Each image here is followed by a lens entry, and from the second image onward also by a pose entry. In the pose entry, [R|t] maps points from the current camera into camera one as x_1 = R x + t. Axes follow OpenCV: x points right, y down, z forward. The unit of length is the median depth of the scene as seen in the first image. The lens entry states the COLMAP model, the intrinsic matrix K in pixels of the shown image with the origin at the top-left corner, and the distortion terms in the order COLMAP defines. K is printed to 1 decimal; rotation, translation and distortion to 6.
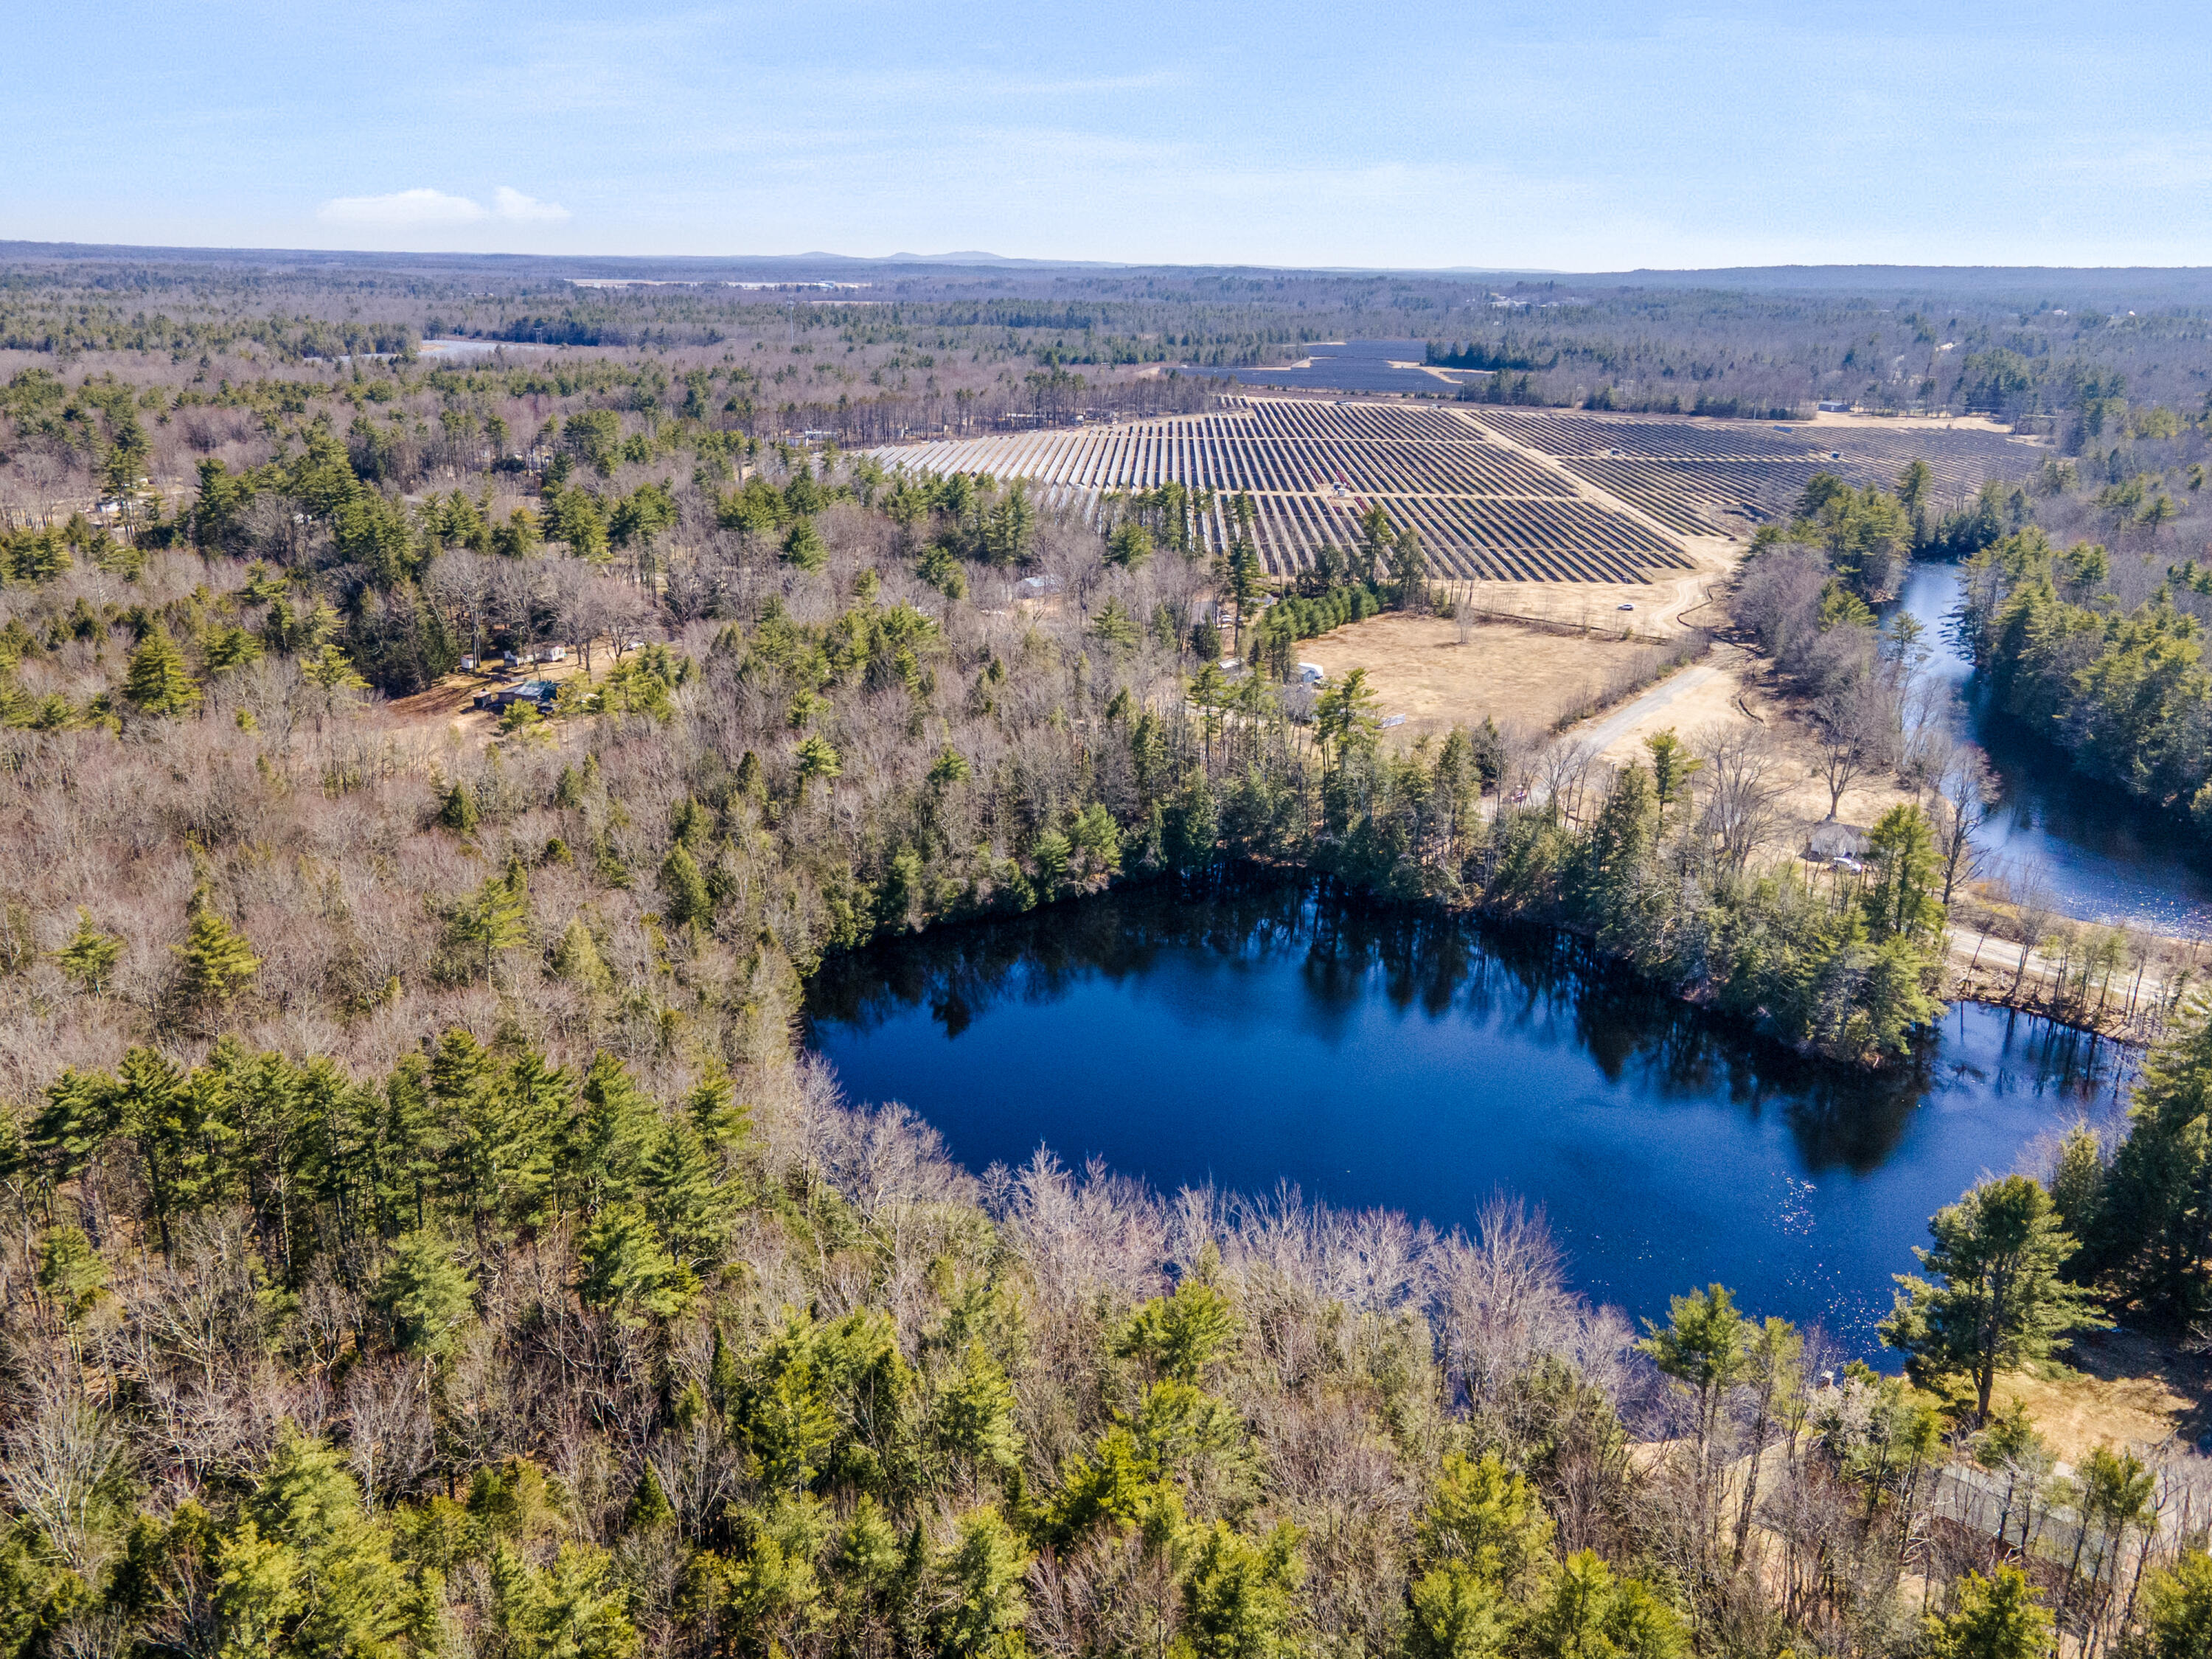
lens RADIAL K [[1764.5, 0, 1095.3], [0, 1764.5, 823.9], [0, 0, 1]] dist [0.004949, 0.077762]
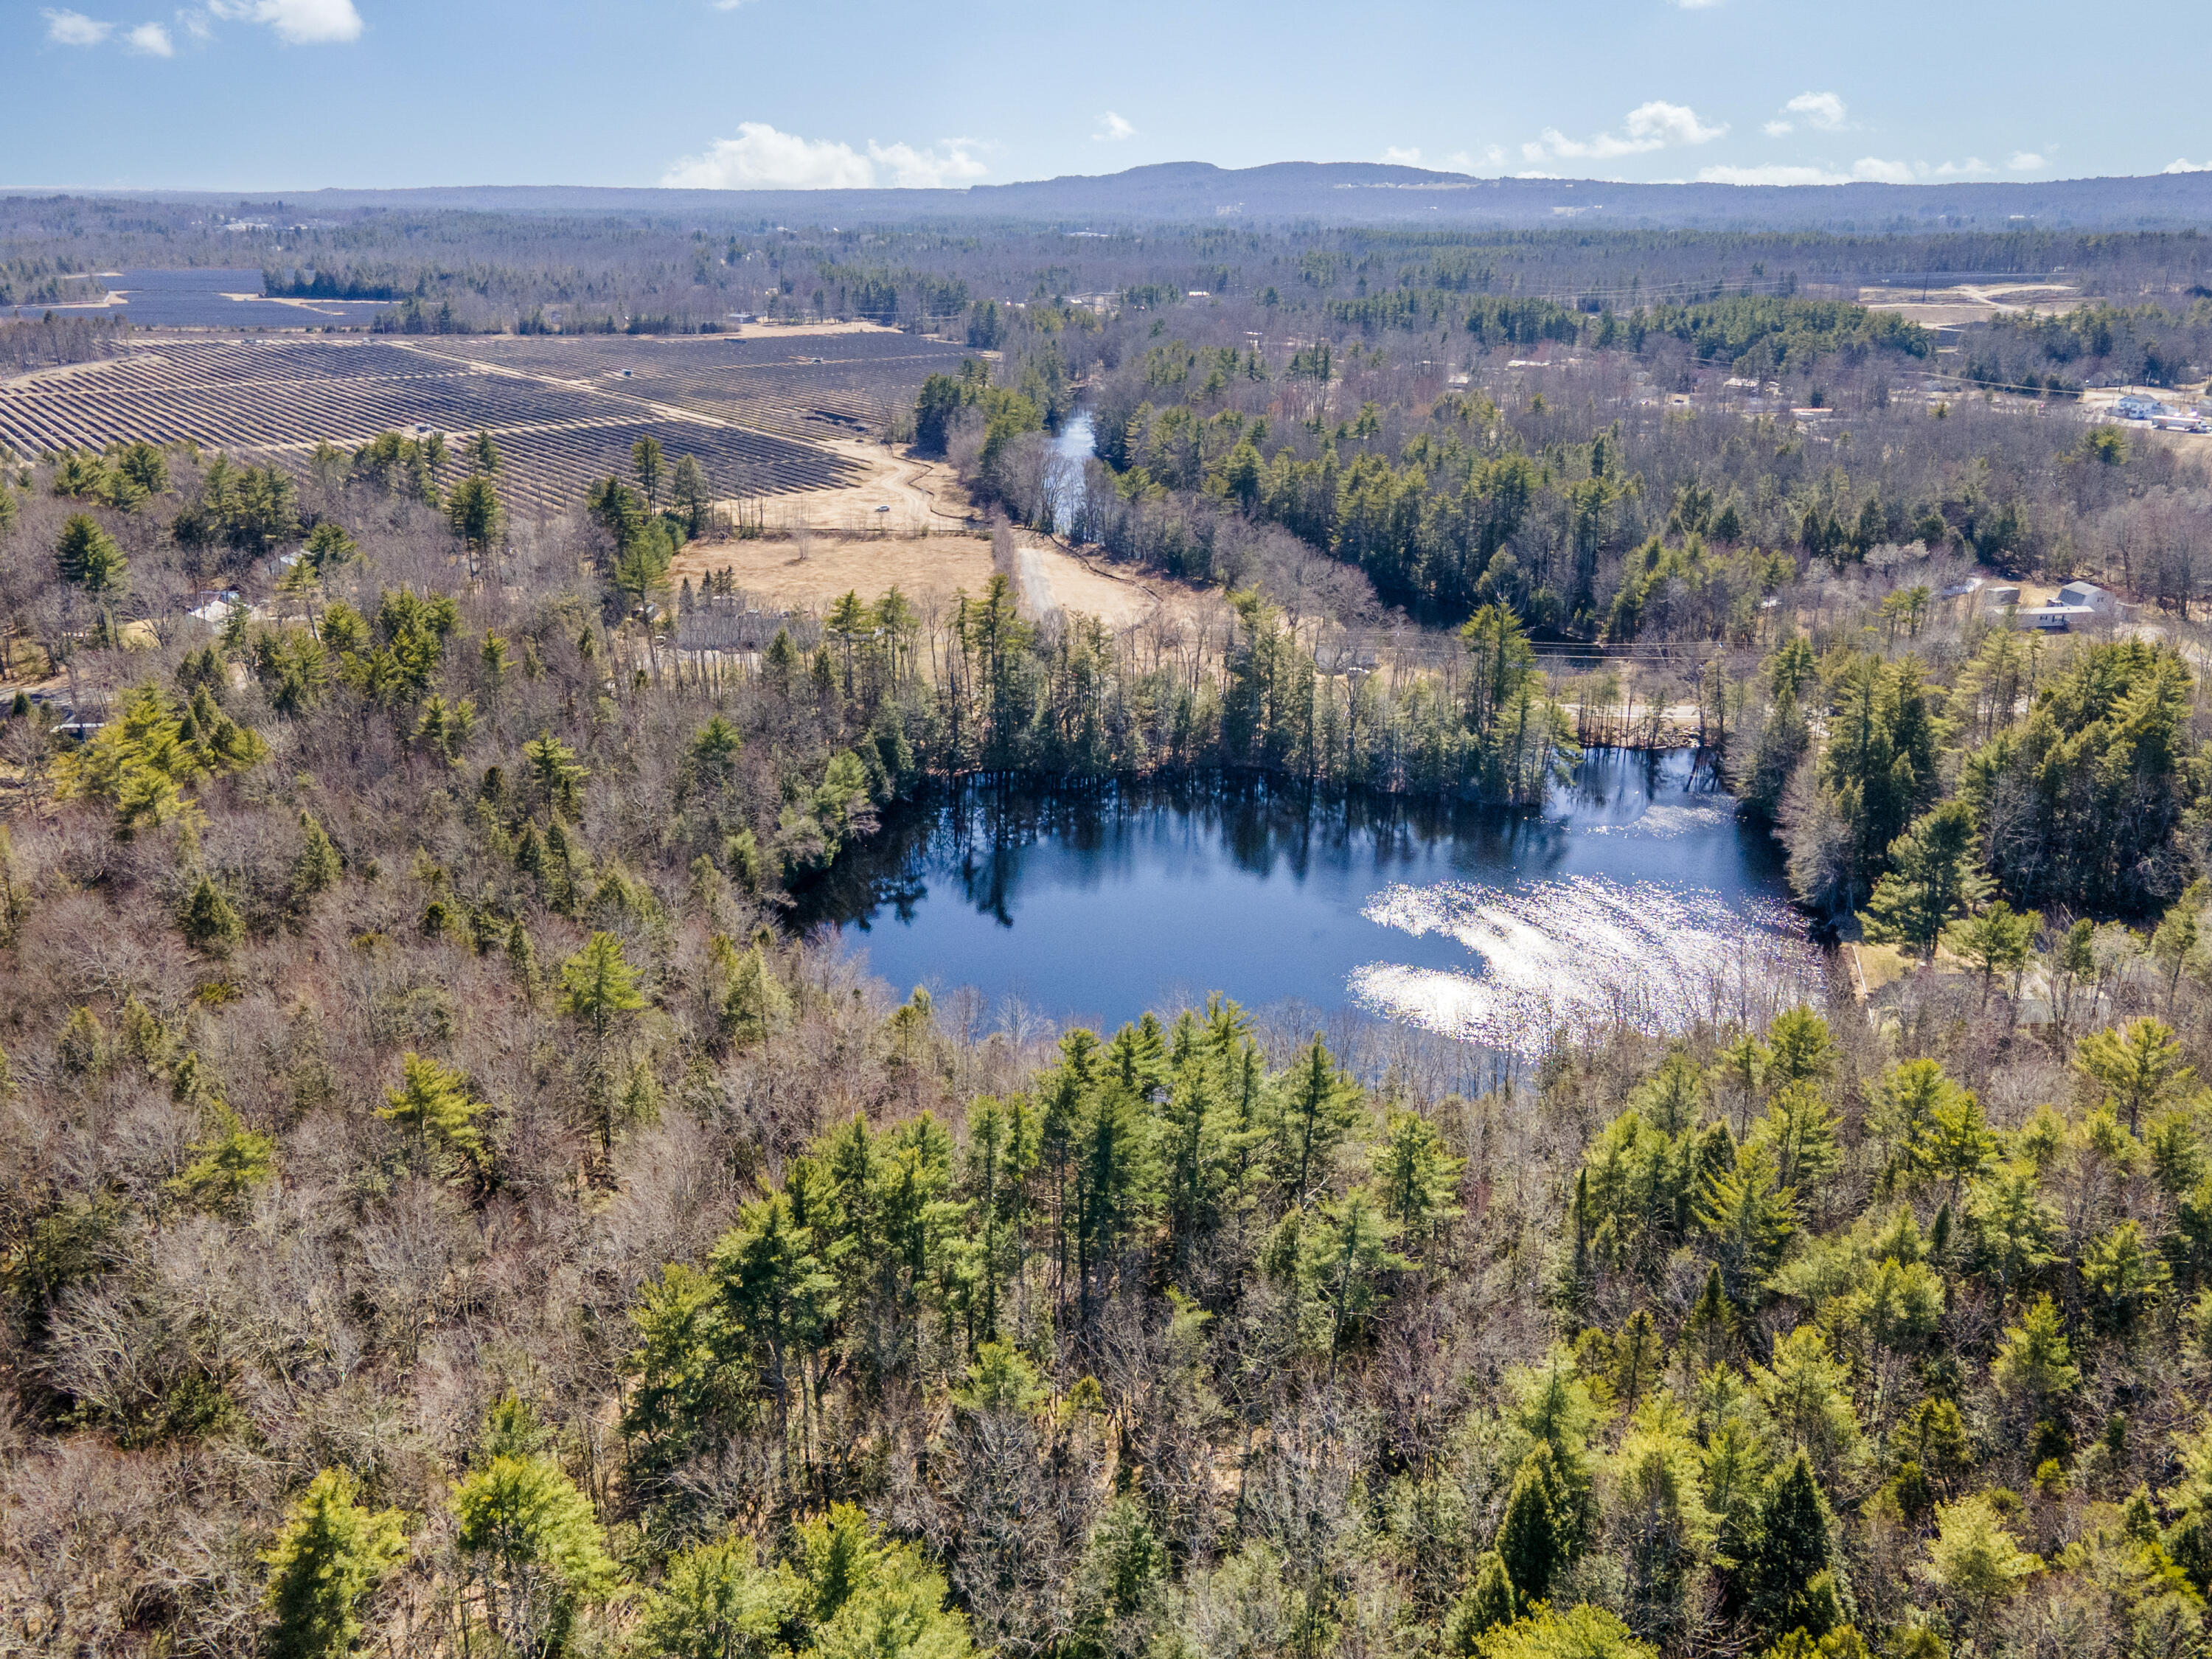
lens RADIAL K [[1721.6, 0, 1095.4], [0, 1721.6, 821.1], [0, 0, 1]] dist [0.004700, 0.081533]
pose [[0.782126, -0.229094, 0.579479, -0.304762], [0.202144, 0.972952, 0.111817, -0.033003], [-0.589421, 0.029683, 0.807280, 0.092186]]
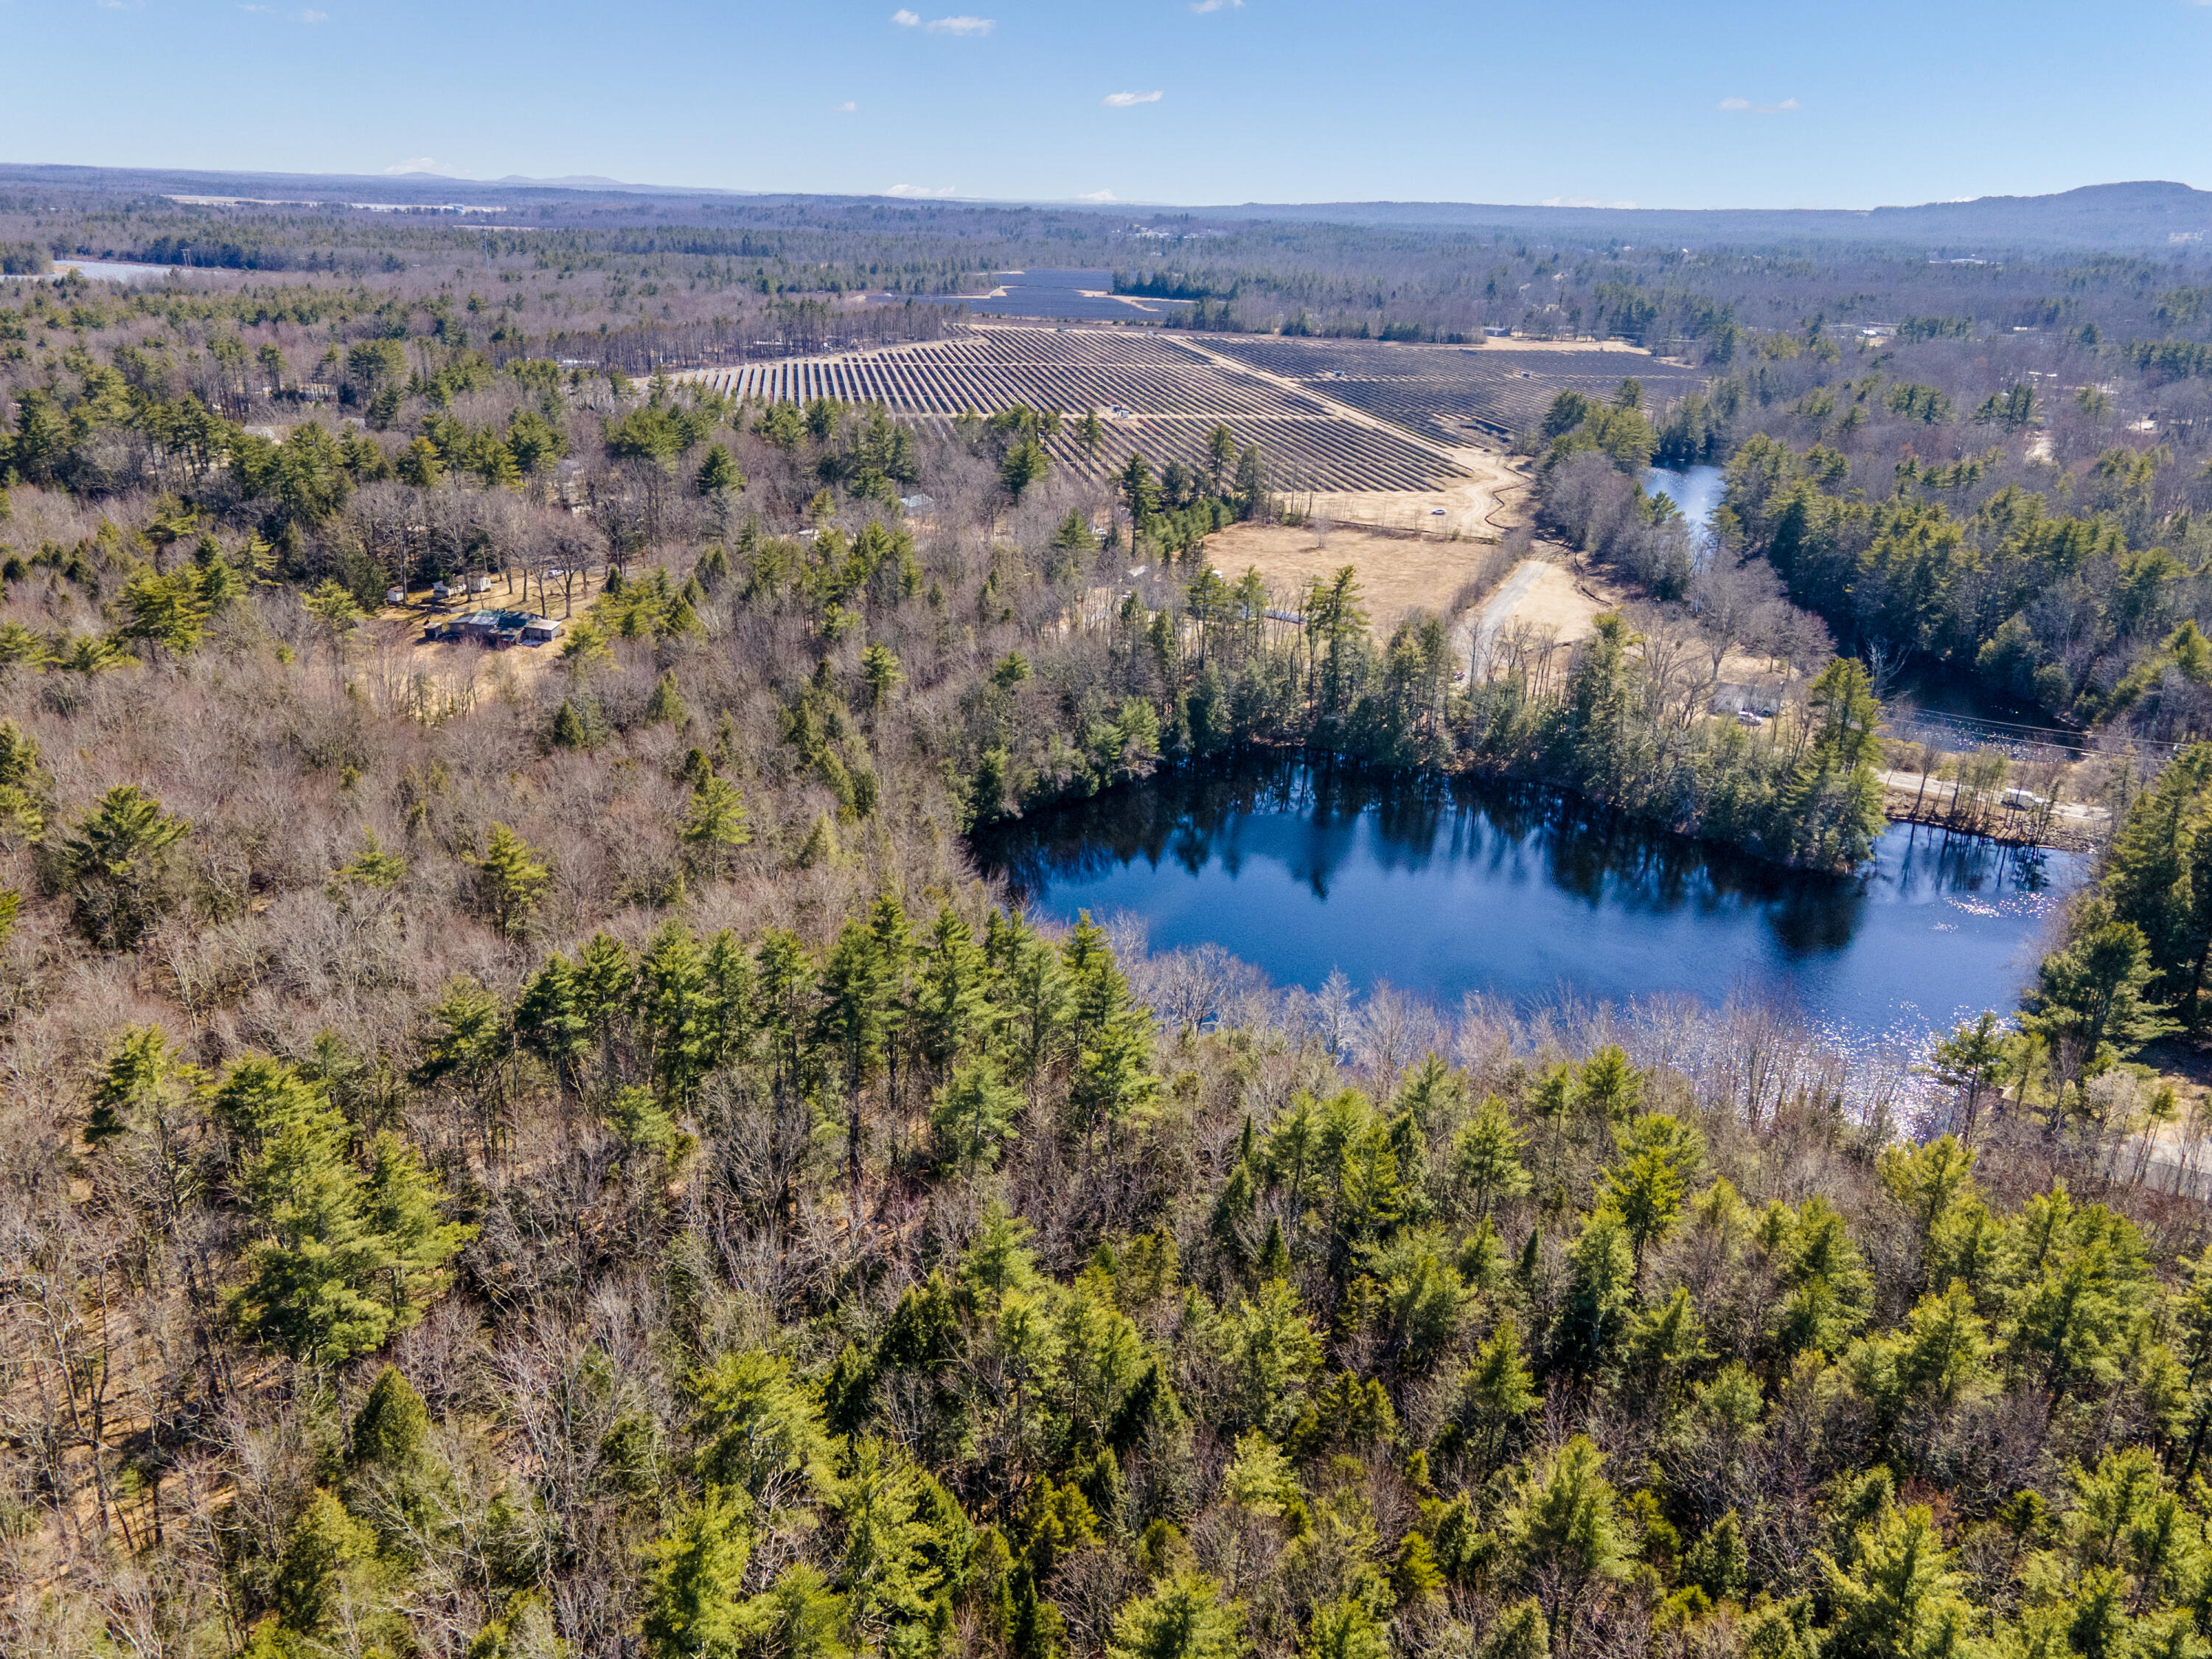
lens RADIAL K [[1682.8, 0, 1106.0], [0, 1682.8, 829.5], [0, 0, 1]] dist [0.007148, 0.067714]
pose [[0.979331, -0.062619, 0.192327, -0.152640], [0.052206, 0.996907, 0.058749, 0.005906], [-0.195411, -0.047494, 0.979571, -0.024387]]
